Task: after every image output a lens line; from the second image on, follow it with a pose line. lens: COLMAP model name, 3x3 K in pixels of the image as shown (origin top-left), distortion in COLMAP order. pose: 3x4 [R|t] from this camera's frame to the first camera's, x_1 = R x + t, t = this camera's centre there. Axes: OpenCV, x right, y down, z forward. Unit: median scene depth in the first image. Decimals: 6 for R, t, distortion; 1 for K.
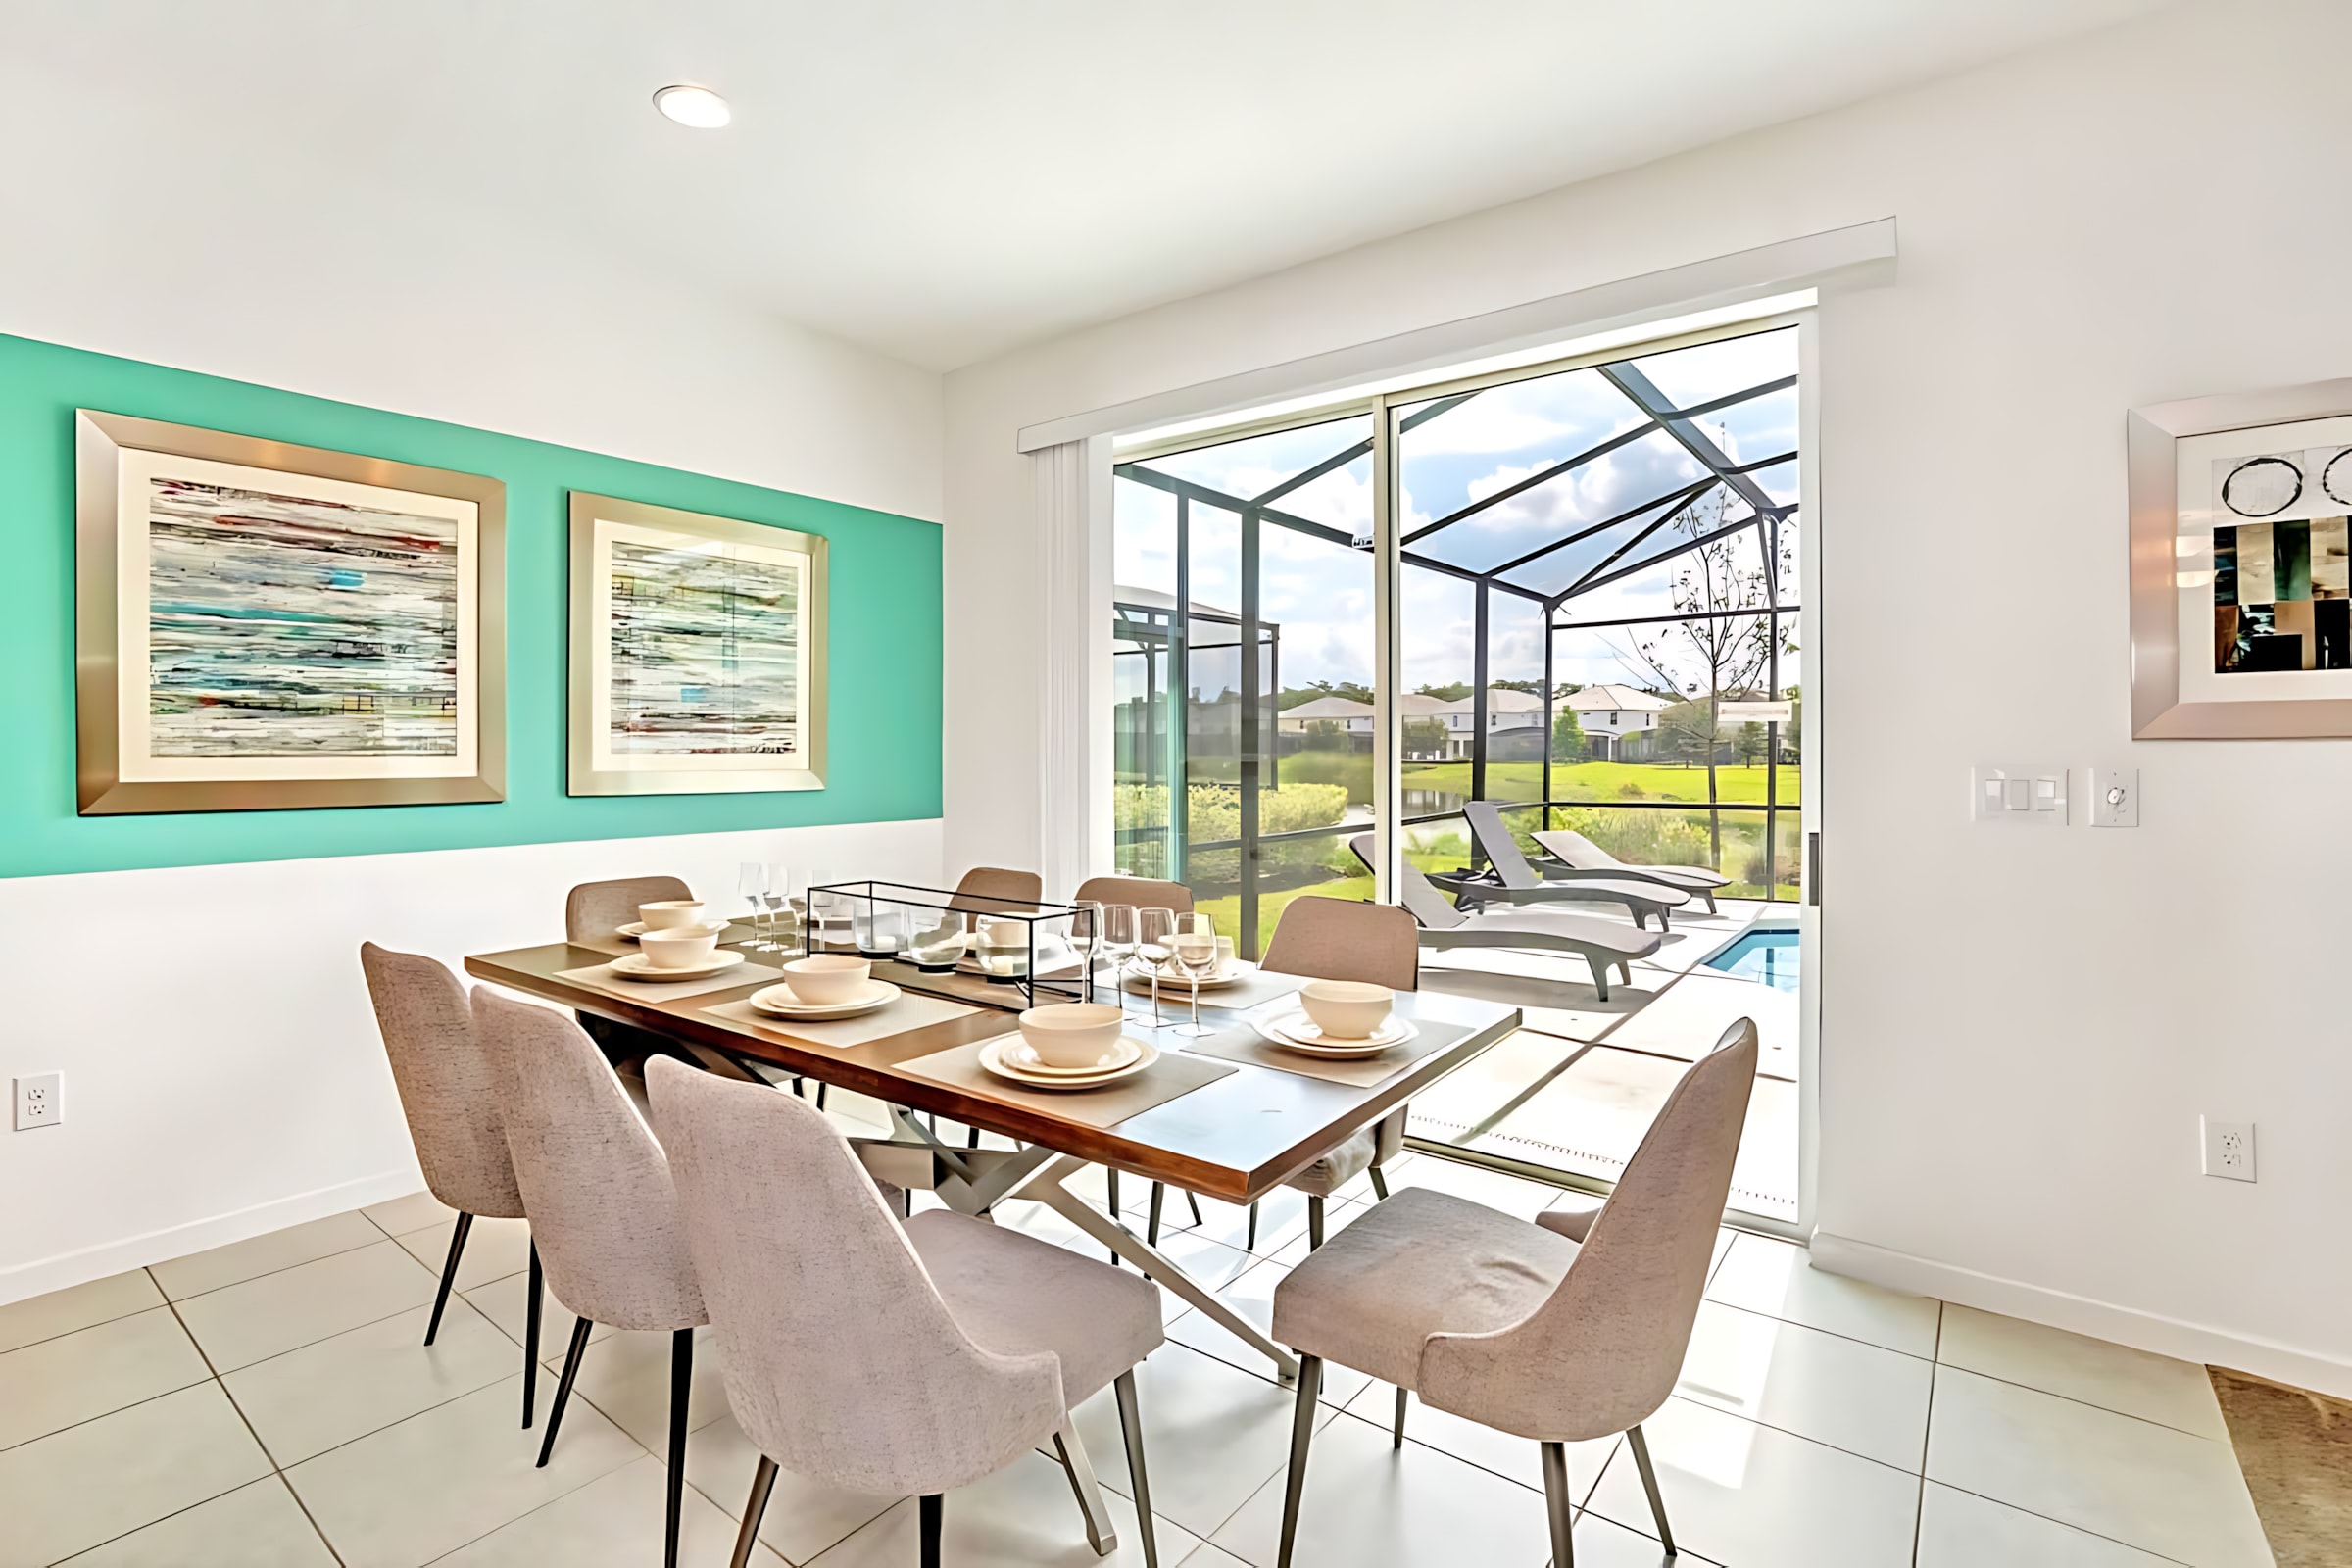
lens RADIAL K [[1082.2, 0, 1133.0], [0, 1082.2, 748.7], [0, 0, 1]] dist [-0.015904, -0.000103]
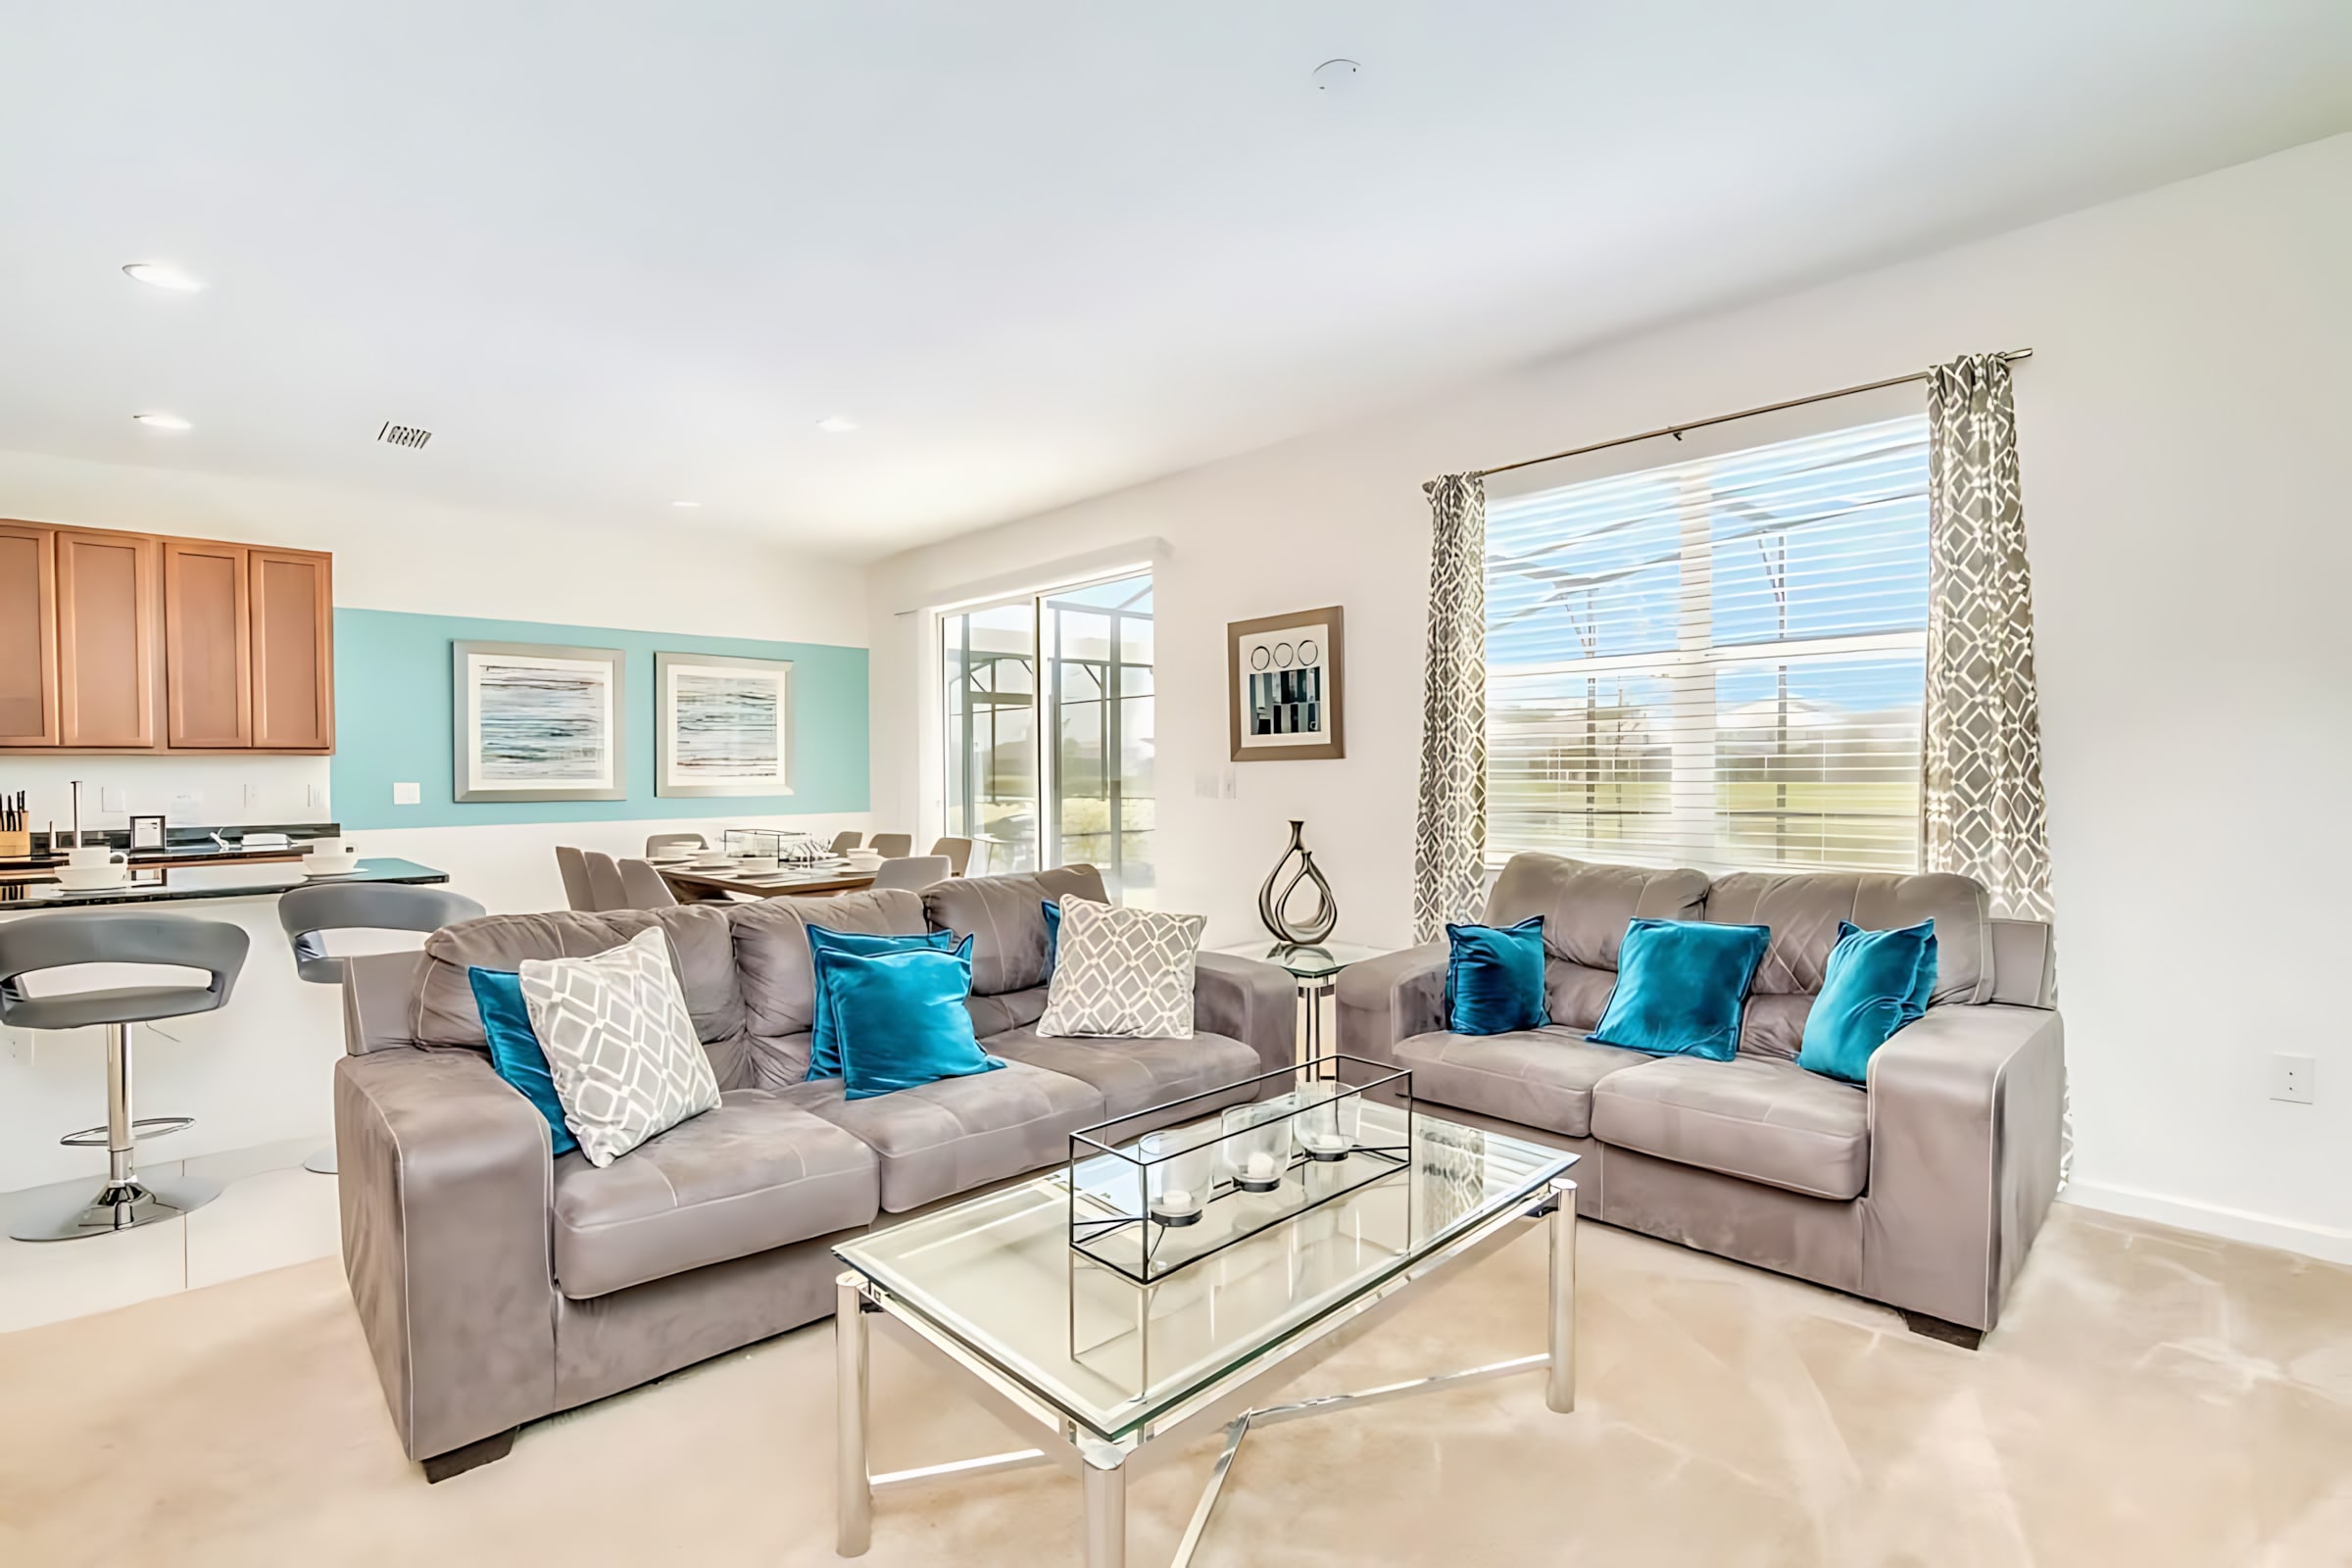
lens RADIAL K [[1082.2, 0, 1183.5], [0, 1082.2, 780.0], [0, 0, 1]] dist [-0.015904, -0.000103]
pose [[0.990581, -0.010360, -0.136536, 0.830018], [0.010787, 0.999939, 0.002389, 0.016912], [0.136503, -0.003839, 0.990632, -1.003179]]
